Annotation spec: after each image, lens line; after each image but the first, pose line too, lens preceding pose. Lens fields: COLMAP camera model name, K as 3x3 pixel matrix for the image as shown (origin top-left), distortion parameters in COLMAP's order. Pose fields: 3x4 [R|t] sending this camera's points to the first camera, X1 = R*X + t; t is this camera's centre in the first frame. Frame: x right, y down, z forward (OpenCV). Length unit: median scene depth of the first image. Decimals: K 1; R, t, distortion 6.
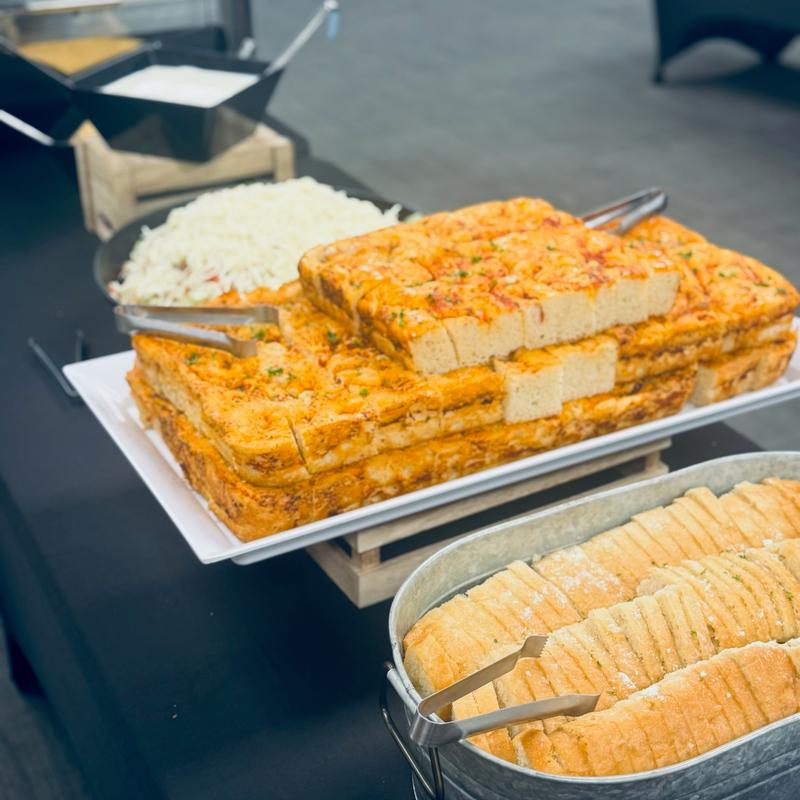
lens RADIAL K [[1355.8, 0, 399.7], [0, 1355.8, 450.8], [0, 0, 1]] dist [0.132217, -0.139755]
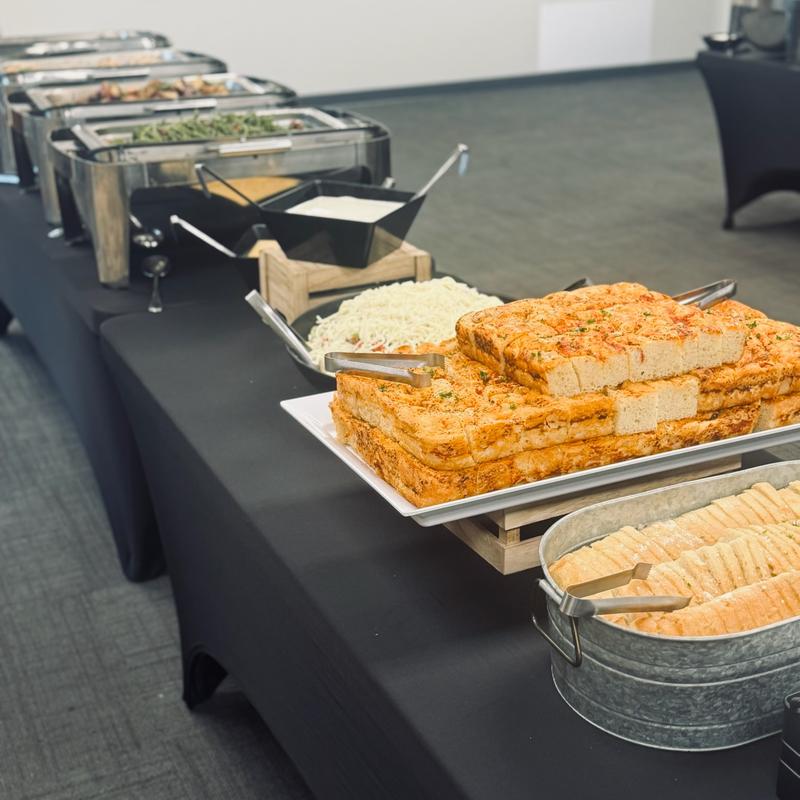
lens RADIAL K [[1355.8, 0, 399.7], [0, 1355.8, 450.8], [0, 0, 1]] dist [0.132217, -0.139755]
pose [[0.998585, 0.010041, -0.052223, -0.065254], [-0.015712, 0.993880, -0.109343, 0.145829], [0.050805, 0.110009, 0.992631, -0.349474]]
